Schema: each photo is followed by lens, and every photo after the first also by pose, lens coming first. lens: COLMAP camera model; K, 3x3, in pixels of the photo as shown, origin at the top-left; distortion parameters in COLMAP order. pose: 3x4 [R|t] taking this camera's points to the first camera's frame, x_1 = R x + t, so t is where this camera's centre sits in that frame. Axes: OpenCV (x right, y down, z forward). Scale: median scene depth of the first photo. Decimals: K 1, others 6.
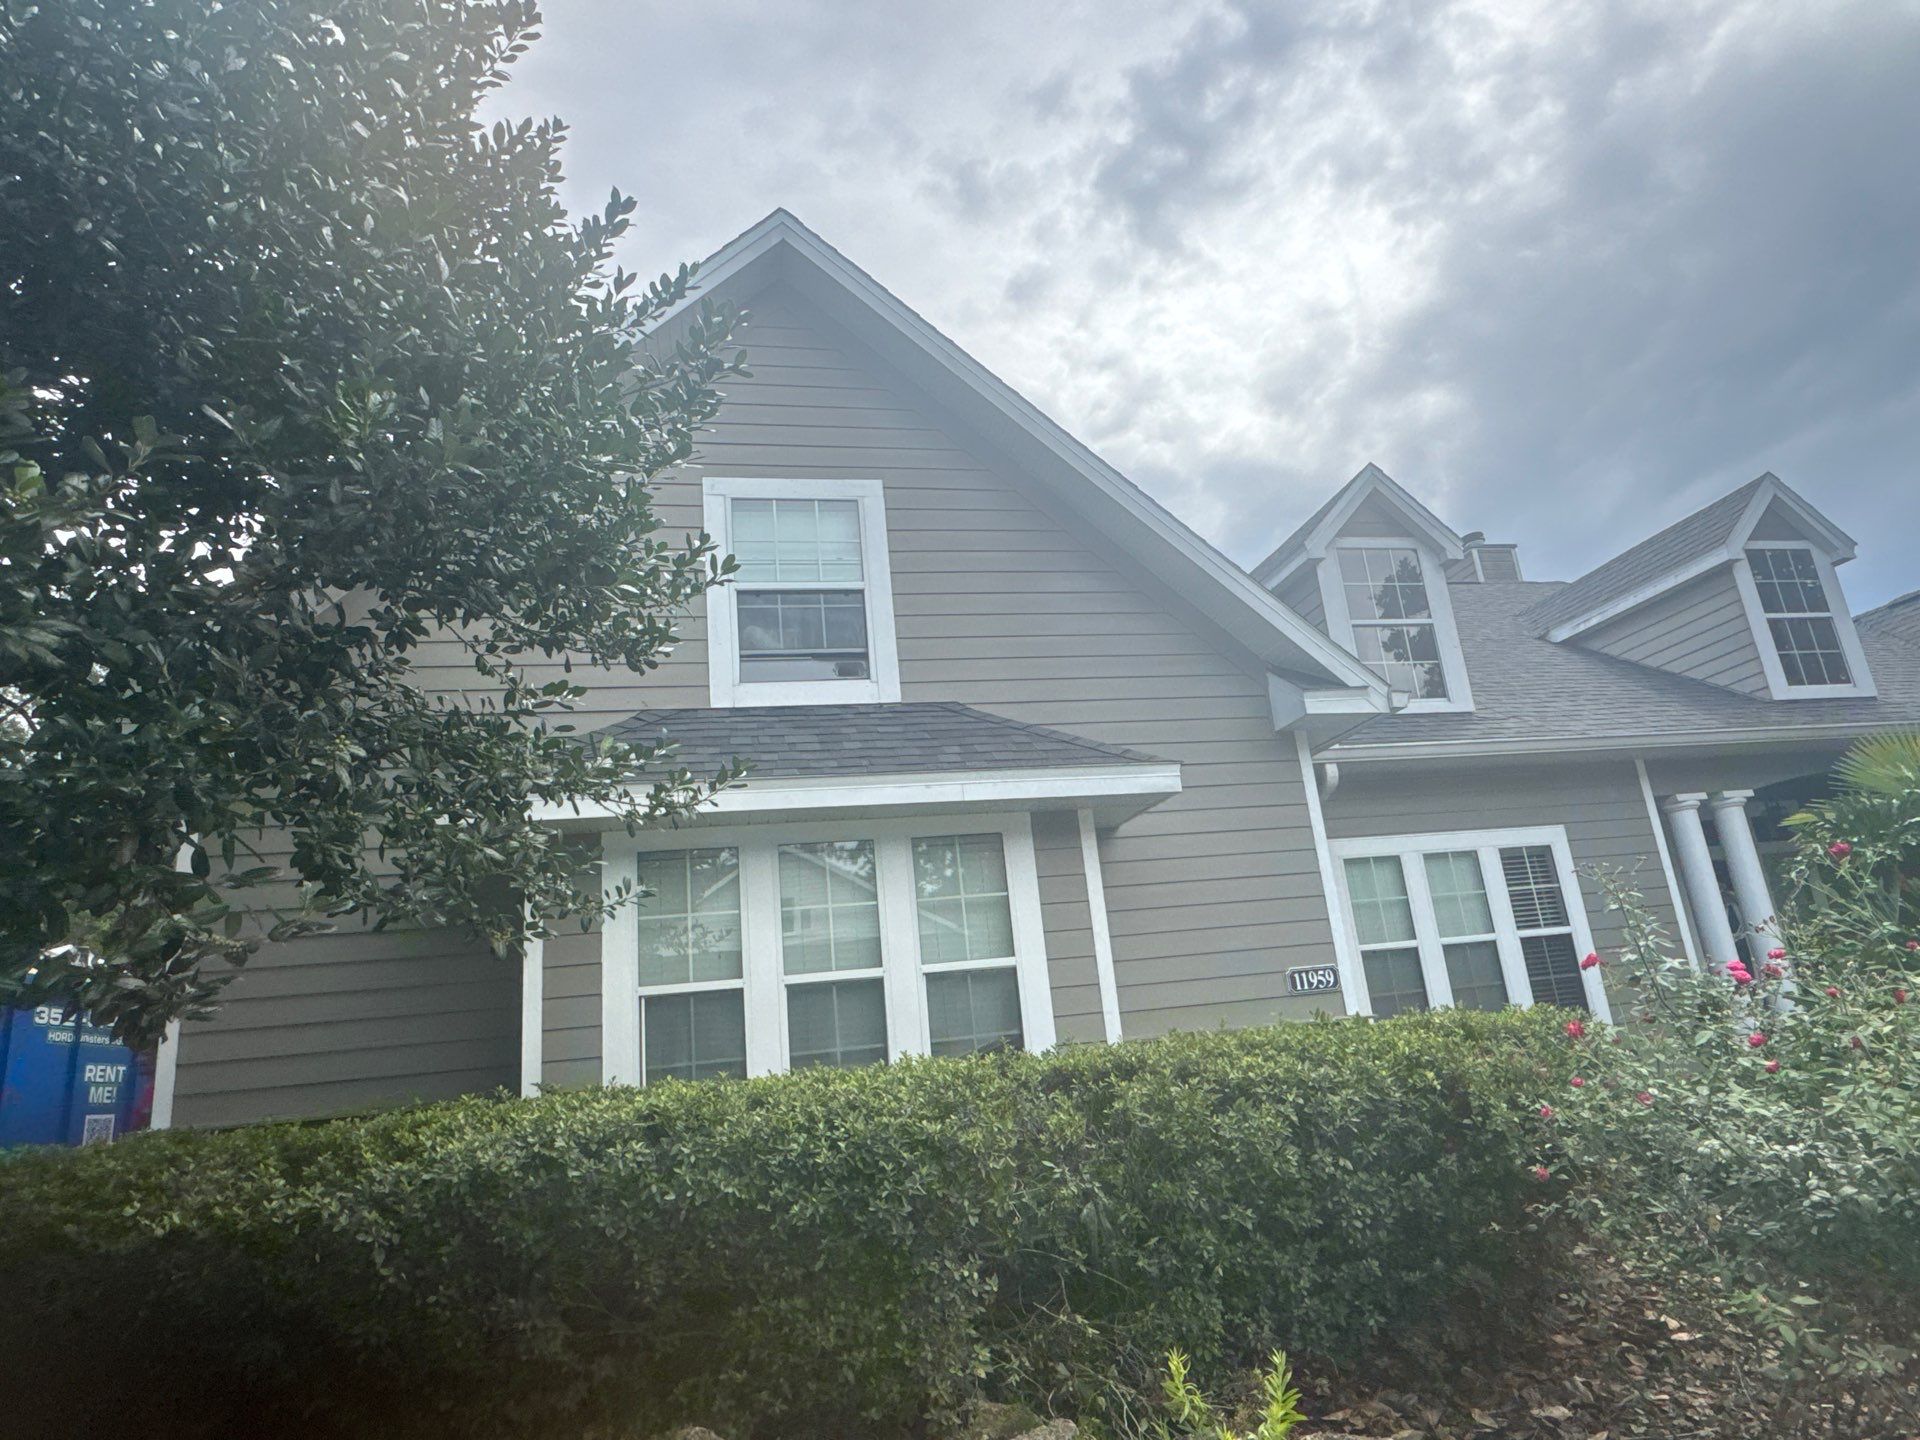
lens RADIAL K [[1102.5, 0, 960.0], [0, 1102.5, 720.0], [0, 0, 1]] dist [-0.004991, 0.002706]
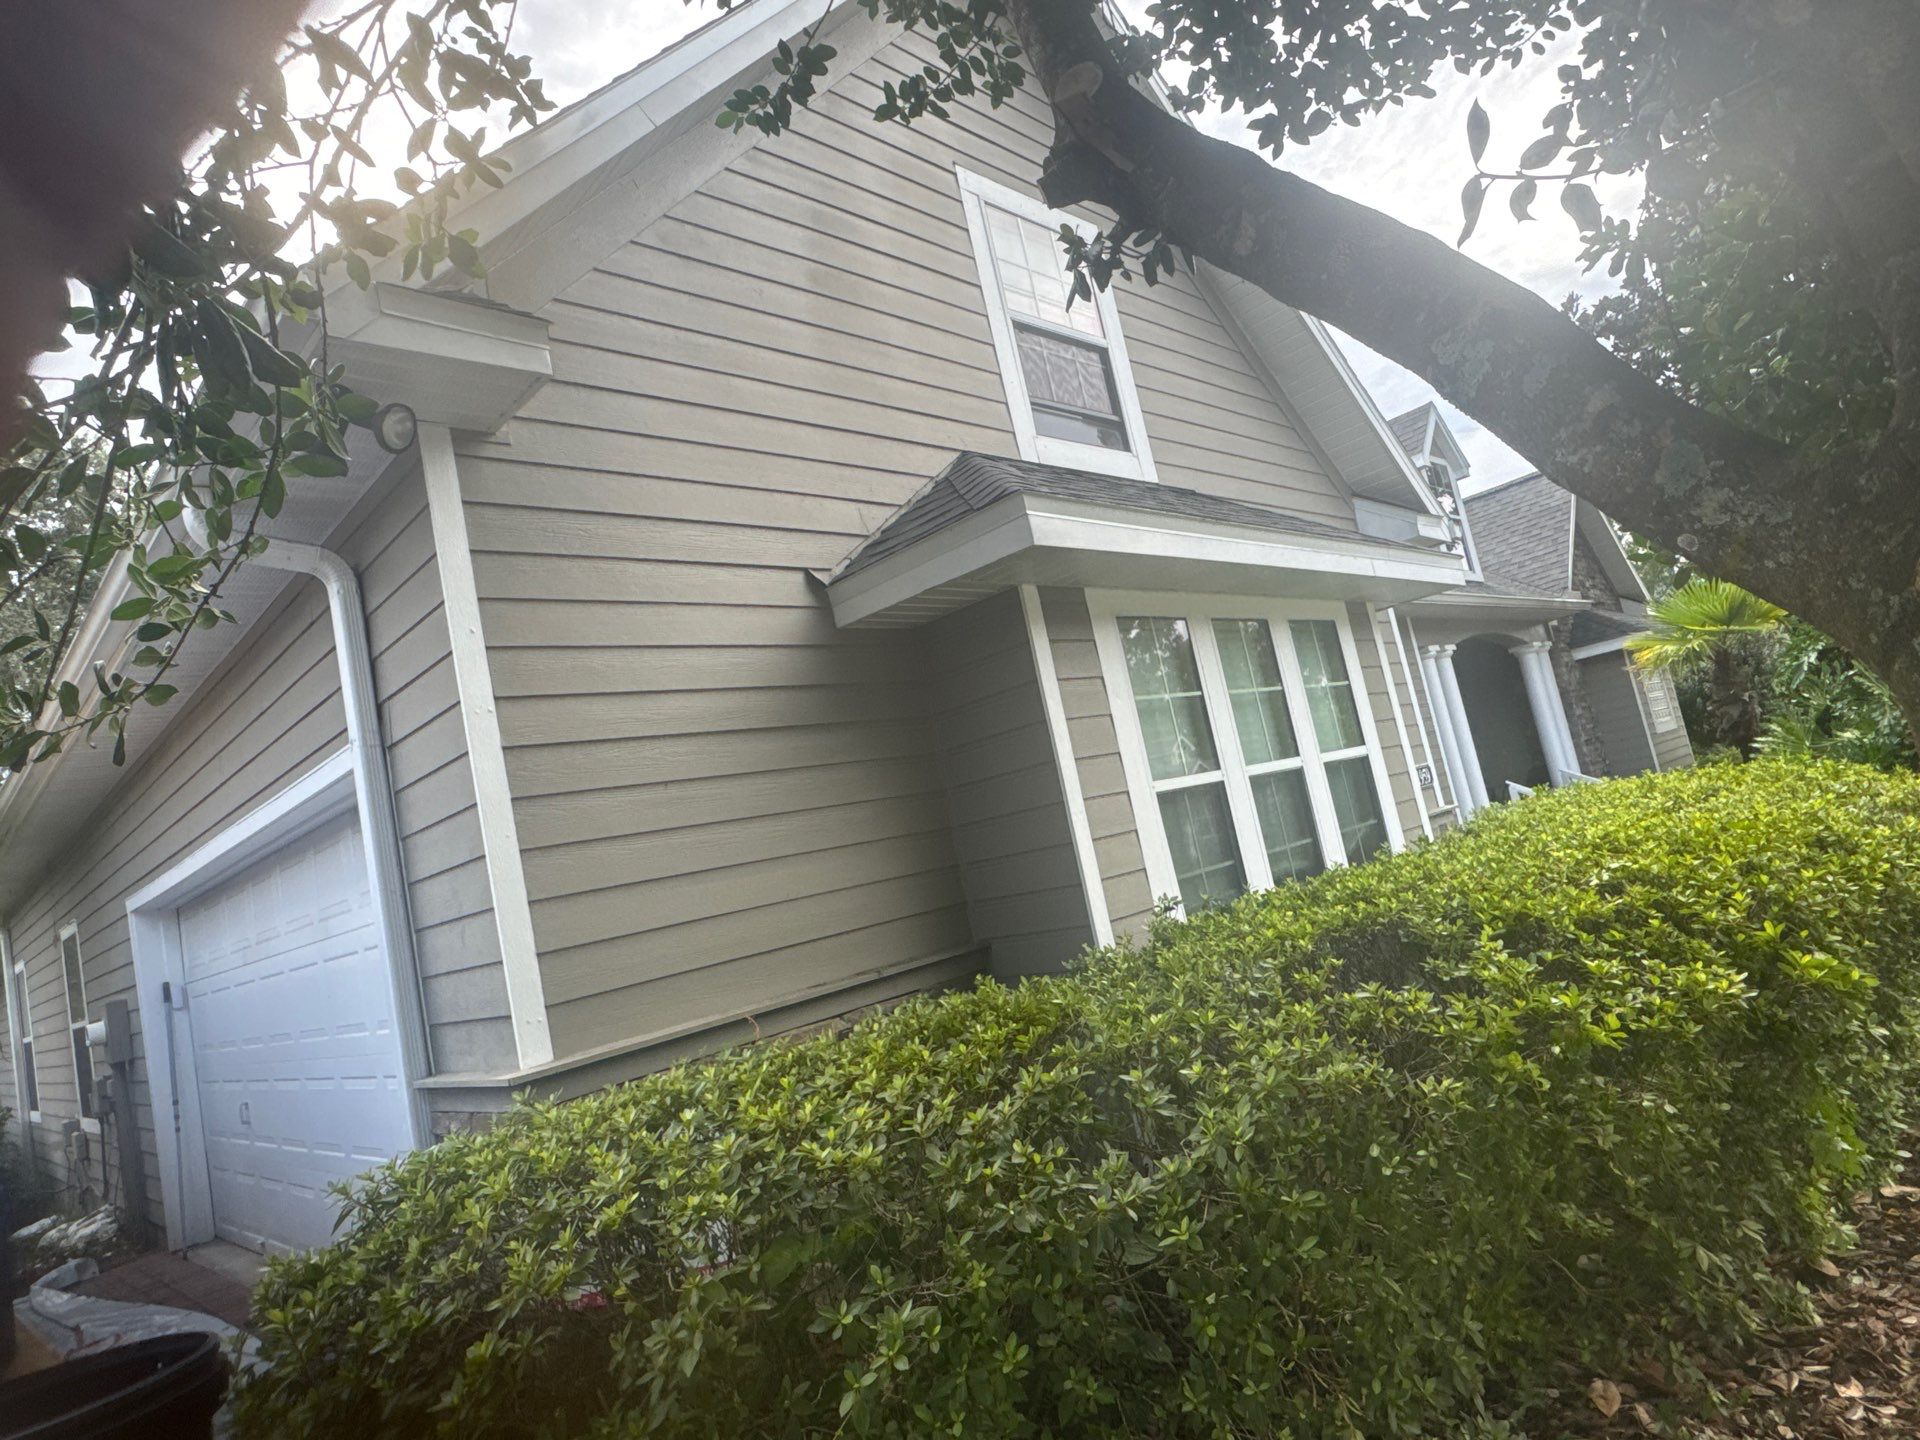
lens RADIAL K [[1102.5, 0, 960.0], [0, 1102.5, 720.0], [0, 0, 1]] dist [-0.004991, 0.002706]
pose [[0.838795, -0.012997, 0.544293, -1.119683], [-0.025776, 0.997646, 0.063544, 0.203616], [-0.543837, -0.067330, 0.836485, 0.562910]]
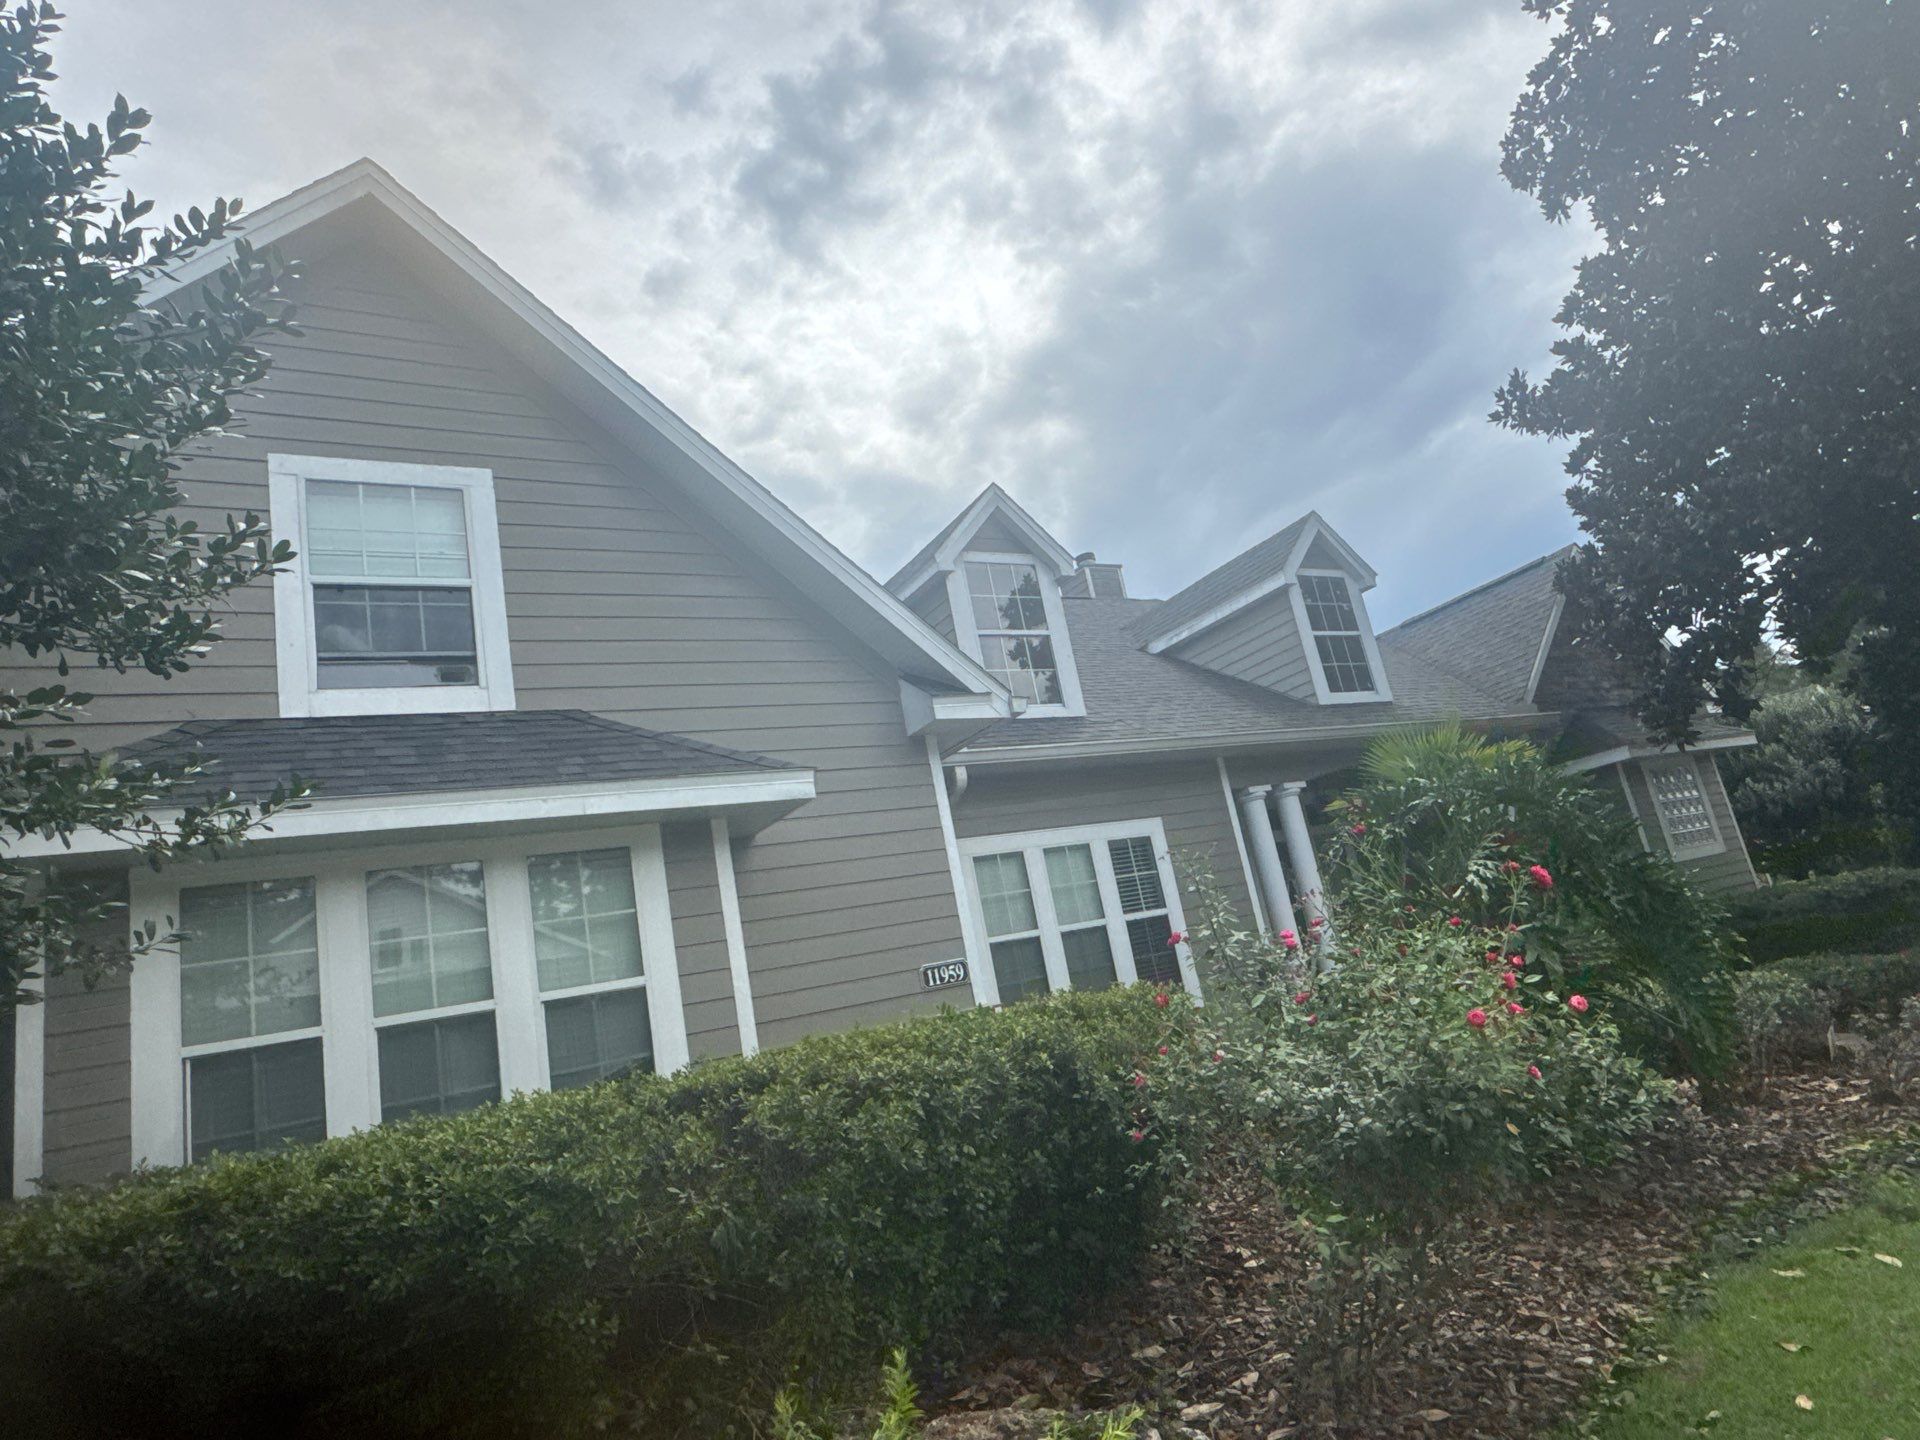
lens RADIAL K [[1102.5, 0, 960.0], [0, 1102.5, 720.0], [0, 0, 1]] dist [-0.004991, 0.002706]
pose [[0.949786, -0.008116, 0.312796, 0.018711], [0.010151, 0.999937, -0.004878, 0.000686], [-0.312737, 0.007808, 0.949808, 0.008749]]
